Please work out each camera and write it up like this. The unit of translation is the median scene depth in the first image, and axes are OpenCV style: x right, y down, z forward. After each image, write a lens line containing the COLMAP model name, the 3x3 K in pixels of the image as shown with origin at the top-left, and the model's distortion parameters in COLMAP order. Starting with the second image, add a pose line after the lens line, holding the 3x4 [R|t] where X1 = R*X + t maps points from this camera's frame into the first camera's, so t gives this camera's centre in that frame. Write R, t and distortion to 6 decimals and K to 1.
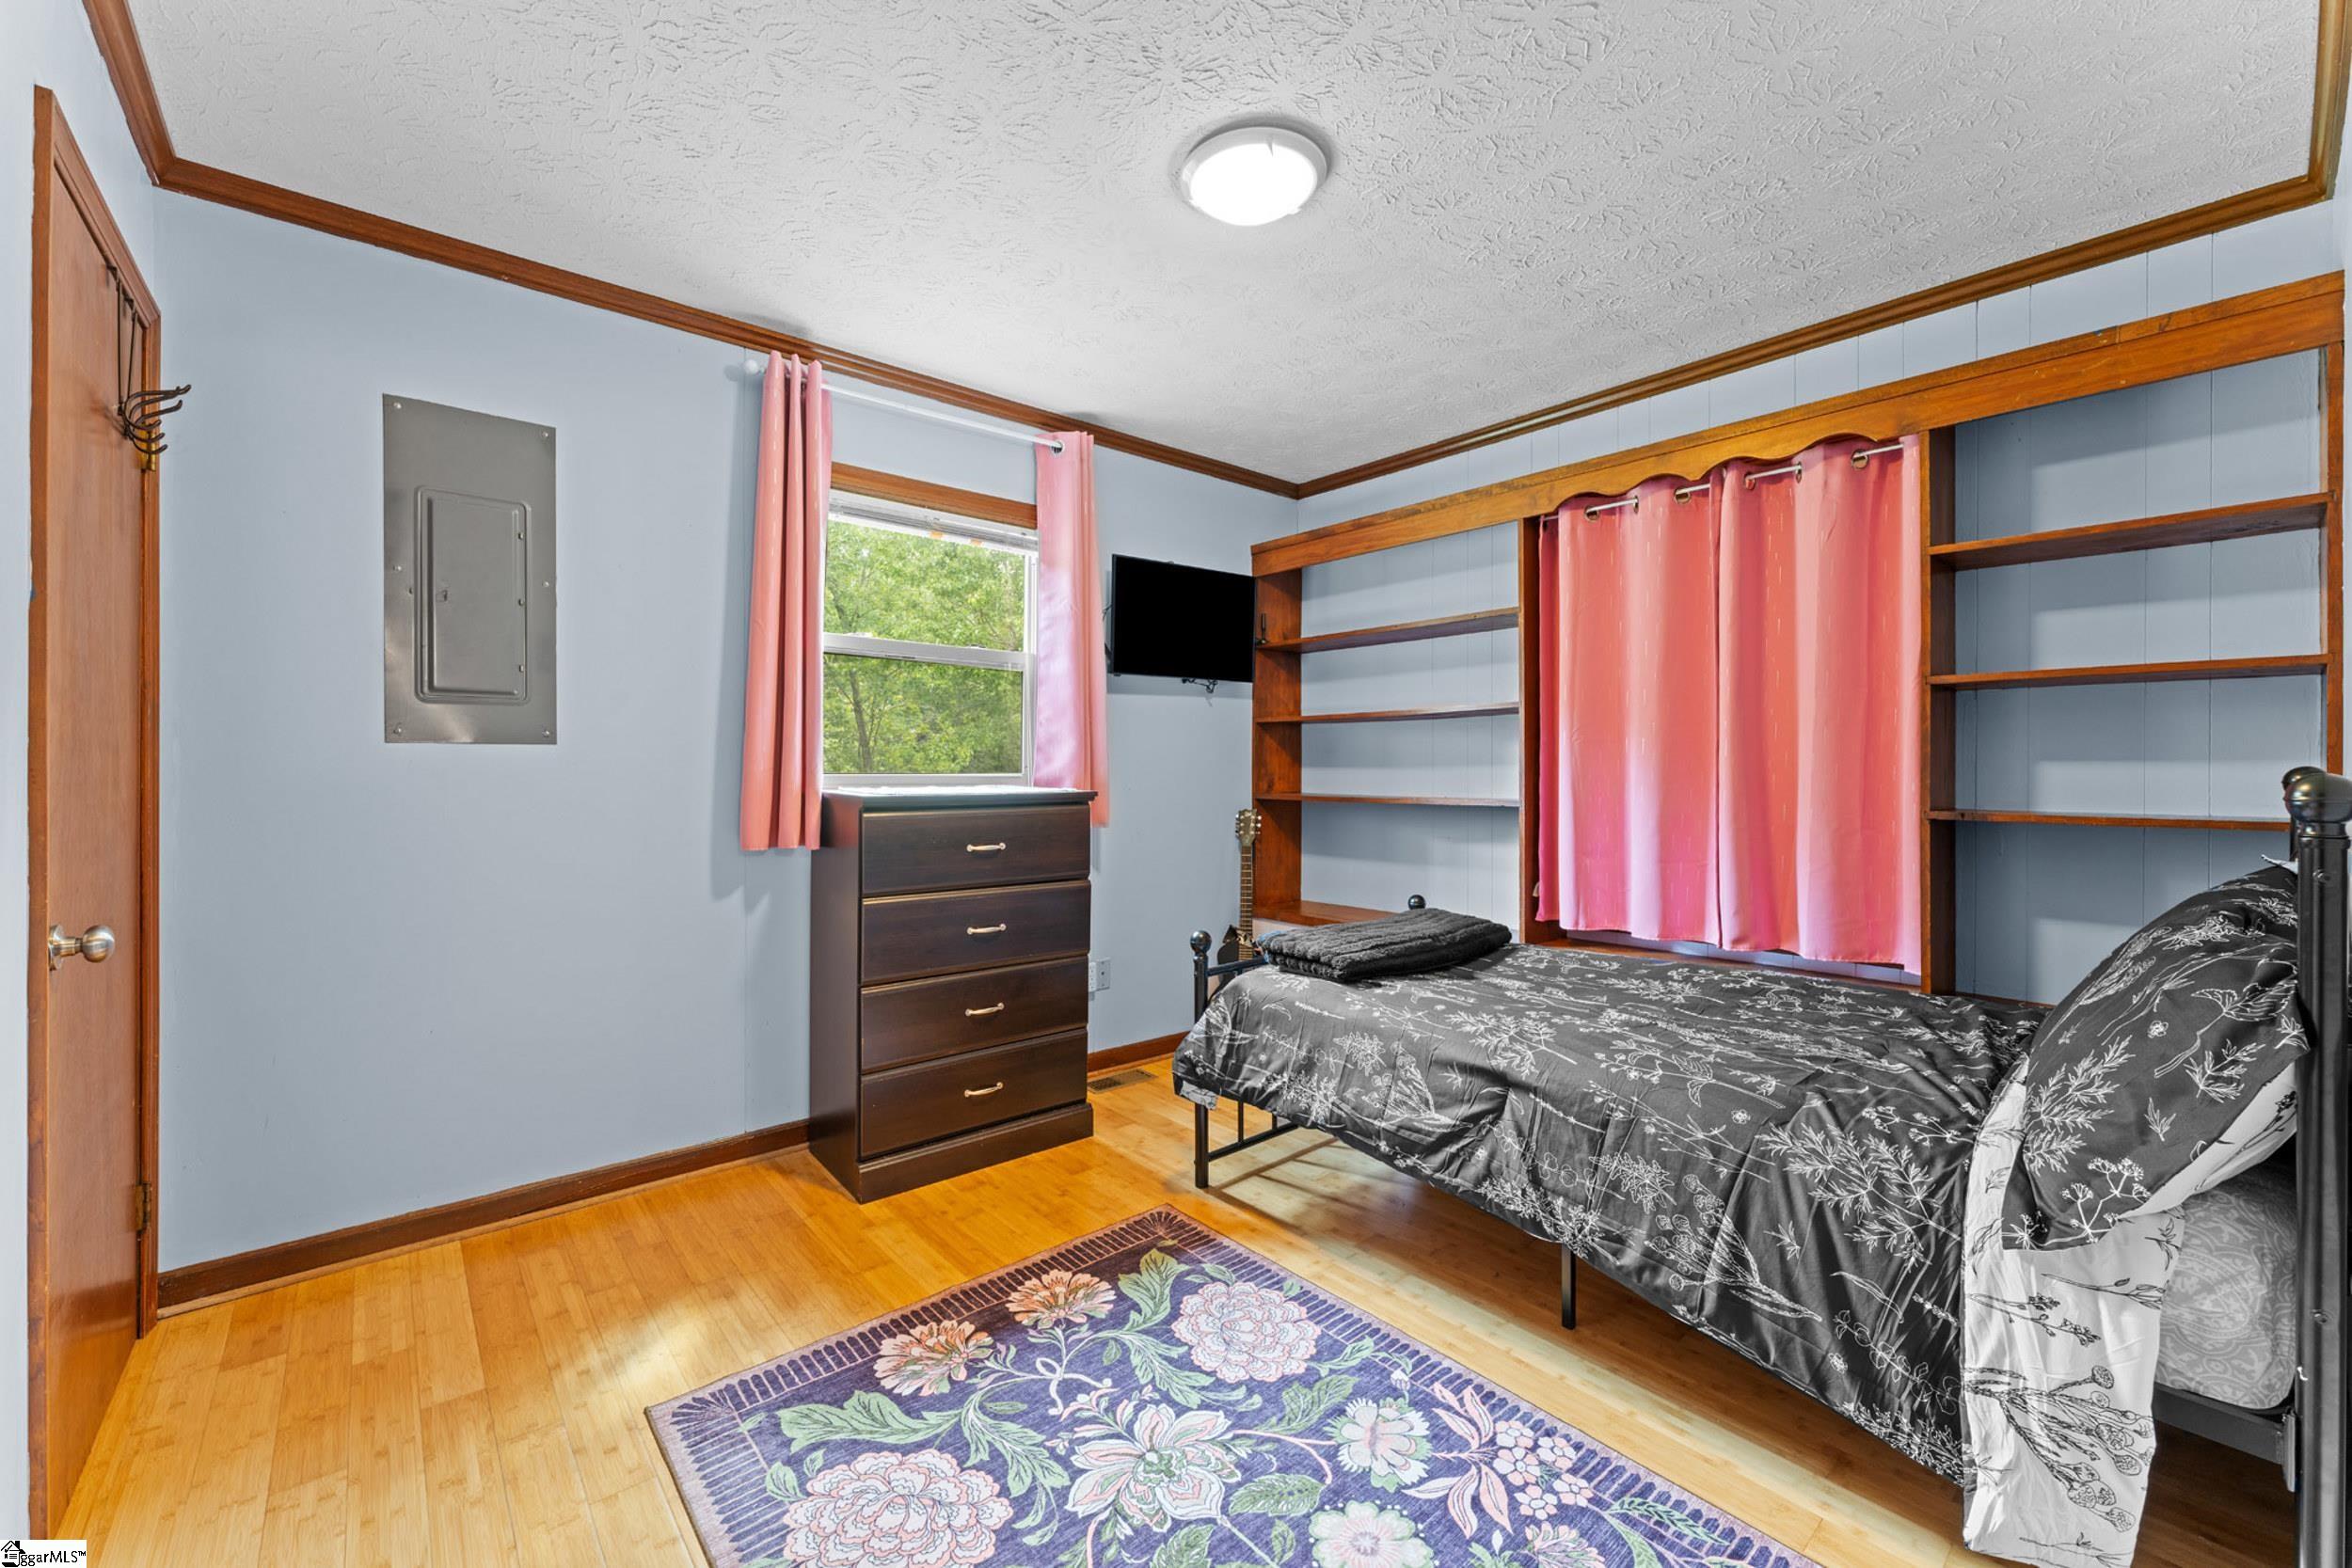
lens RADIAL K [[941.1, 0, 1160.6], [0, 941.1, 769.9], [0, 0, 1]] dist [0.001003, -0.000578]
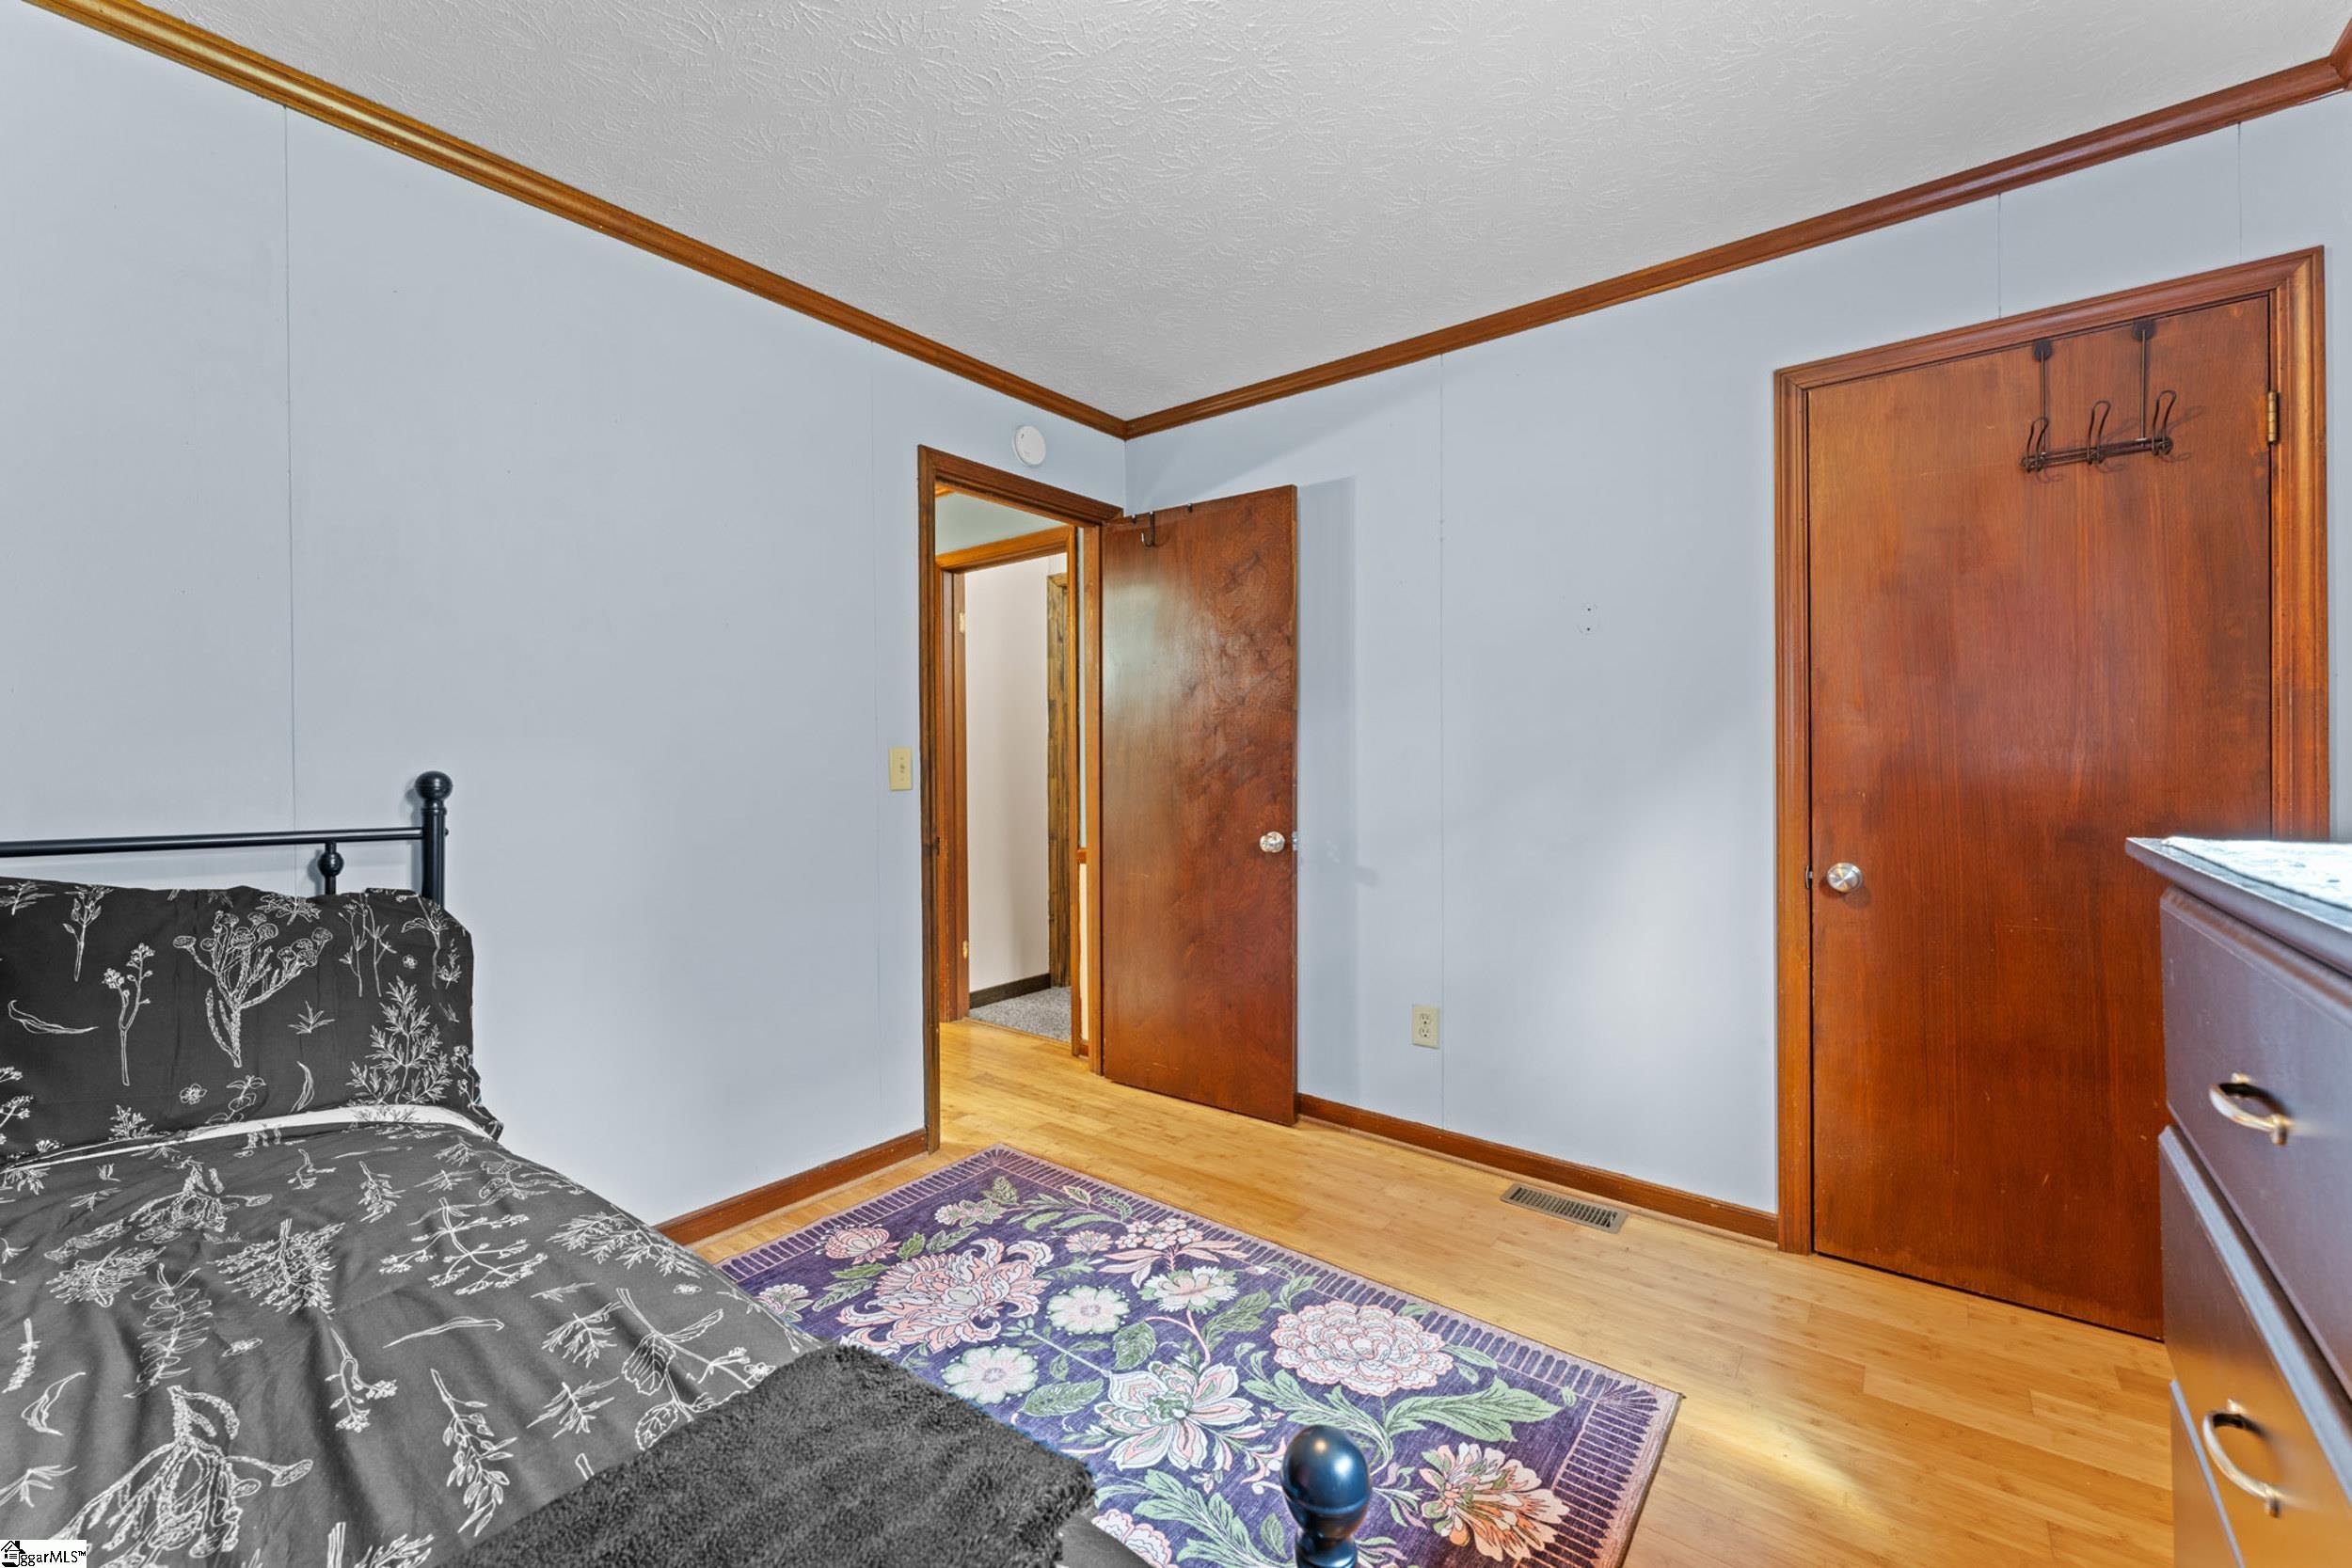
lens RADIAL K [[947.1, 0, 1166.4], [0, 947.1, 780.6], [0, 0, 1]] dist [0.000725, -0.000462]
pose [[-0.979158, 0.006668, -0.202991, 0.207187], [0.003131, 0.999838, 0.017741, -0.002554], [0.203076, 0.016736, -0.979020, 1.939404]]
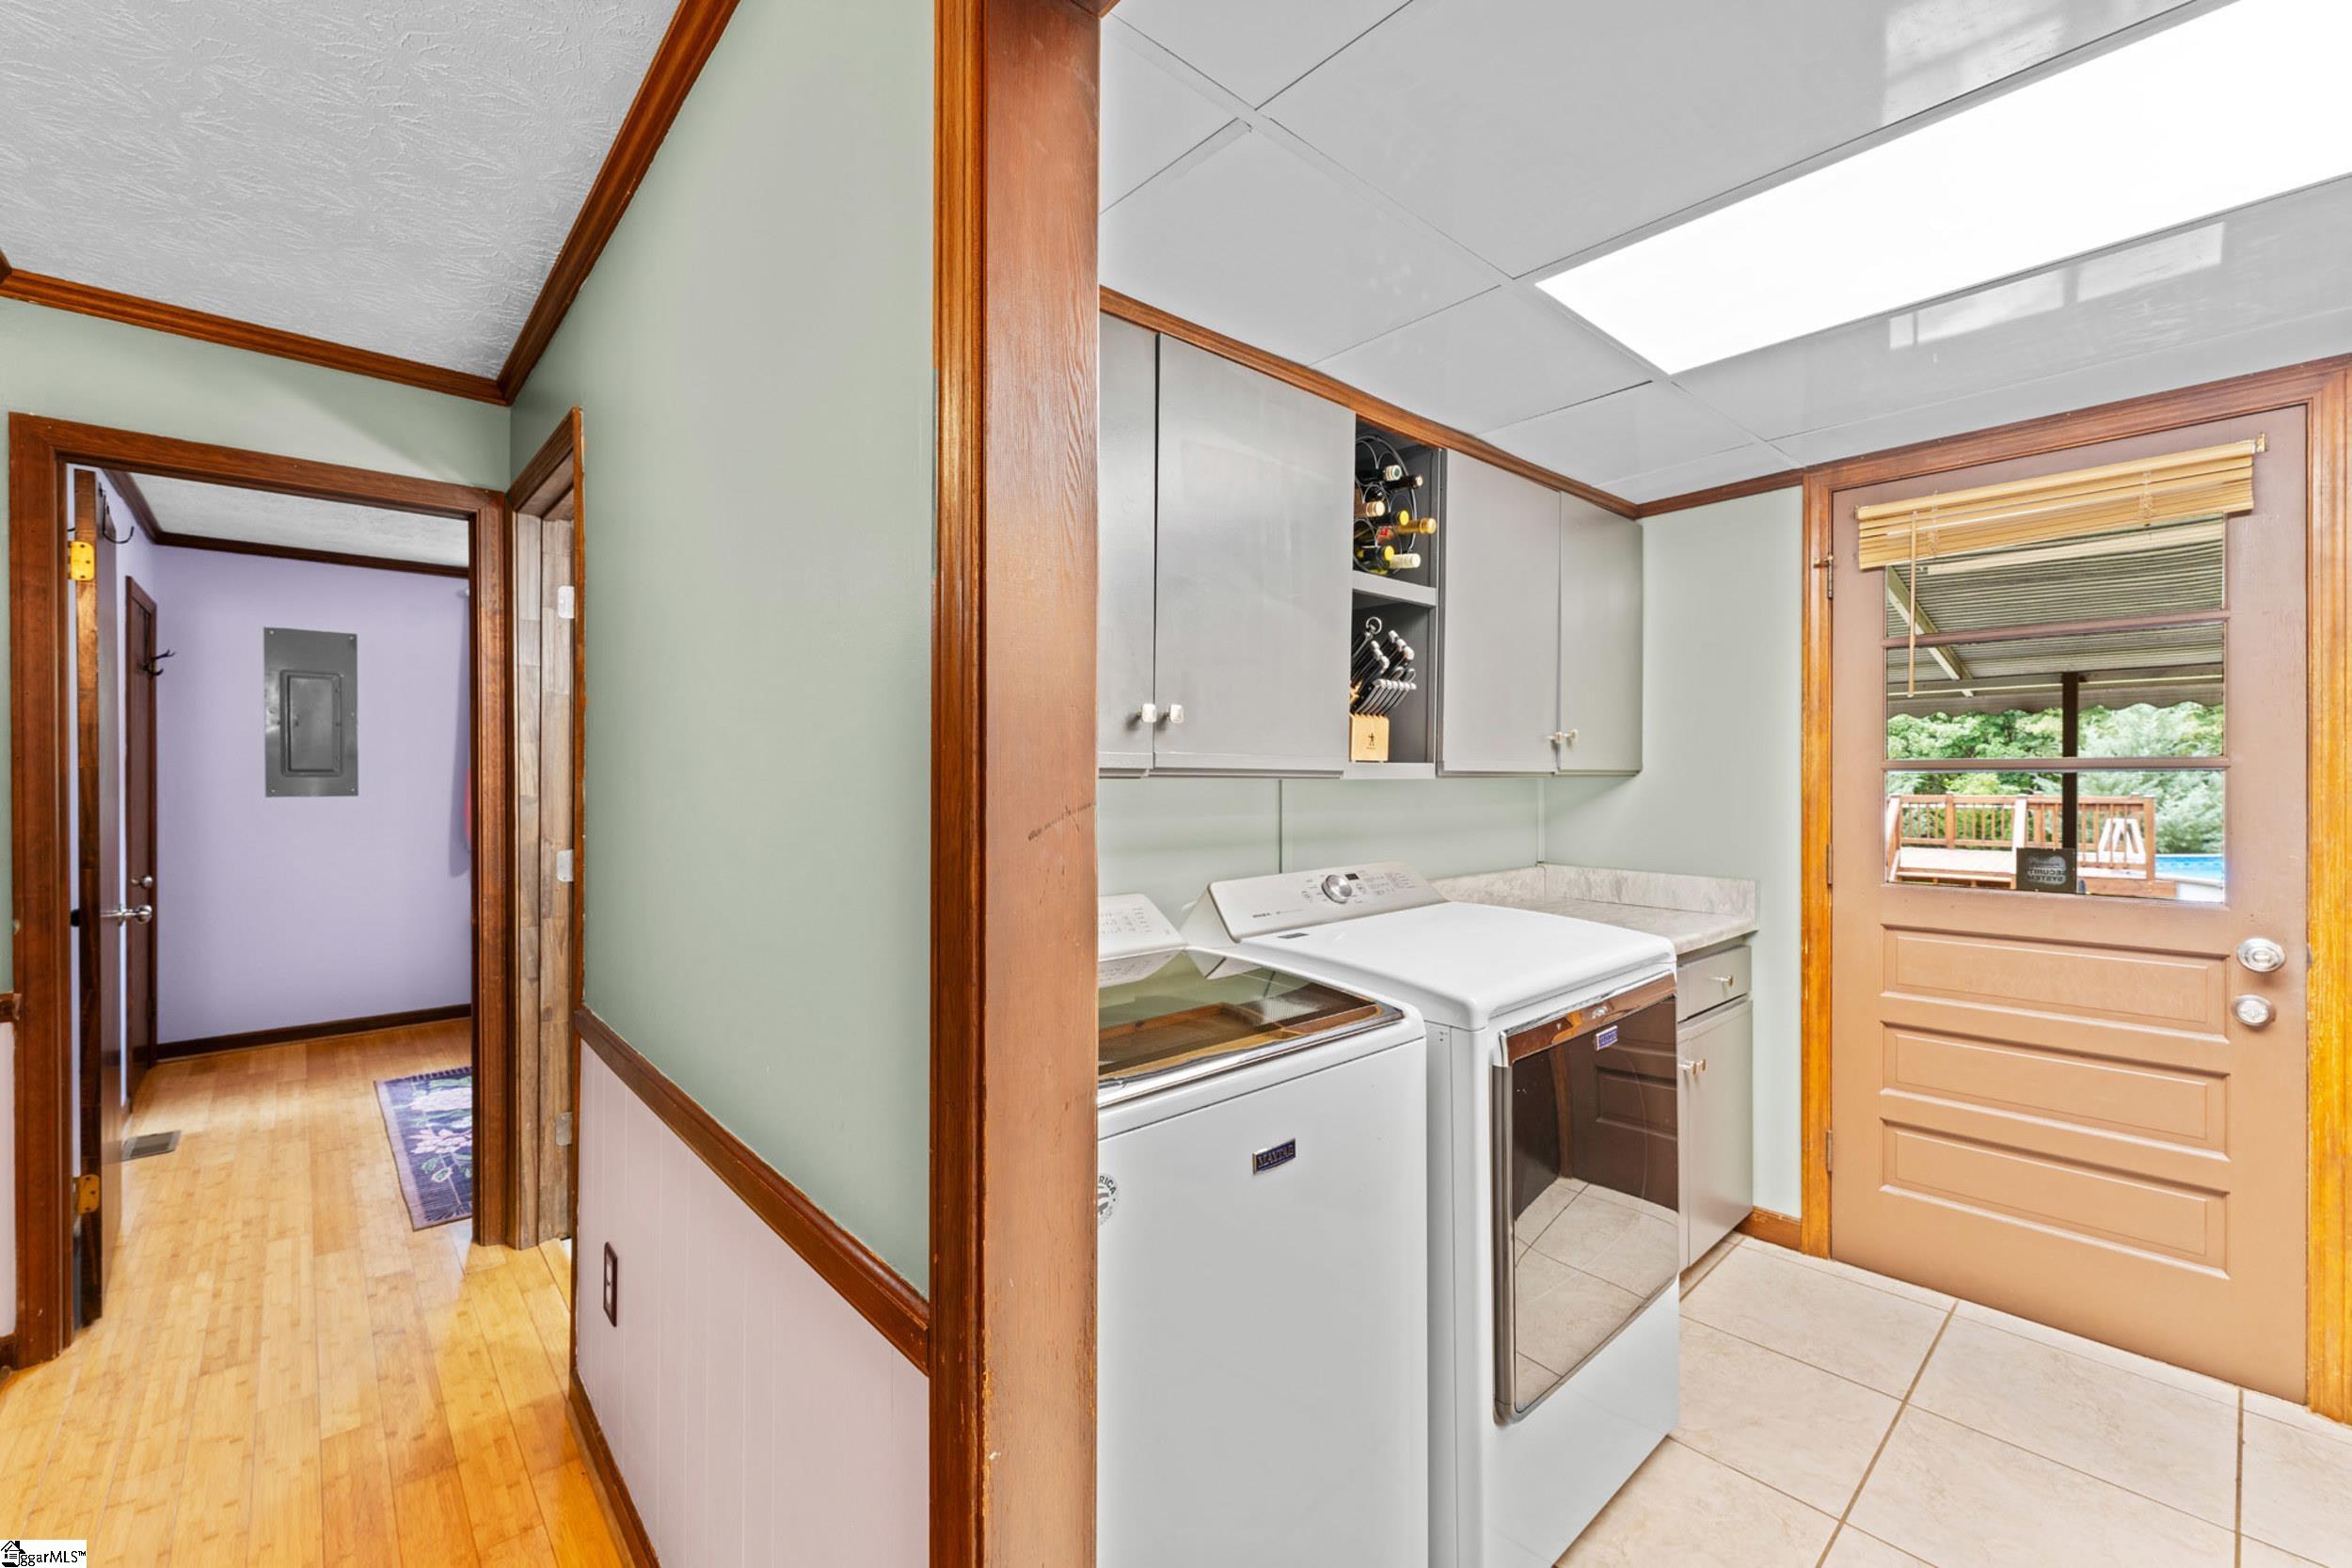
lens RADIAL K [[963.9, 0, 1176.0], [0, 963.9, 784.0], [0, 0, 1]] dist [-0.011838, 0.000061]
pose [[0.998708, 0.001390, 0.050790, 1.408922], [-0.001554, 0.999994, 0.003175, -0.090246], [-0.050785, -0.003249, 0.998704, -1.574197]]
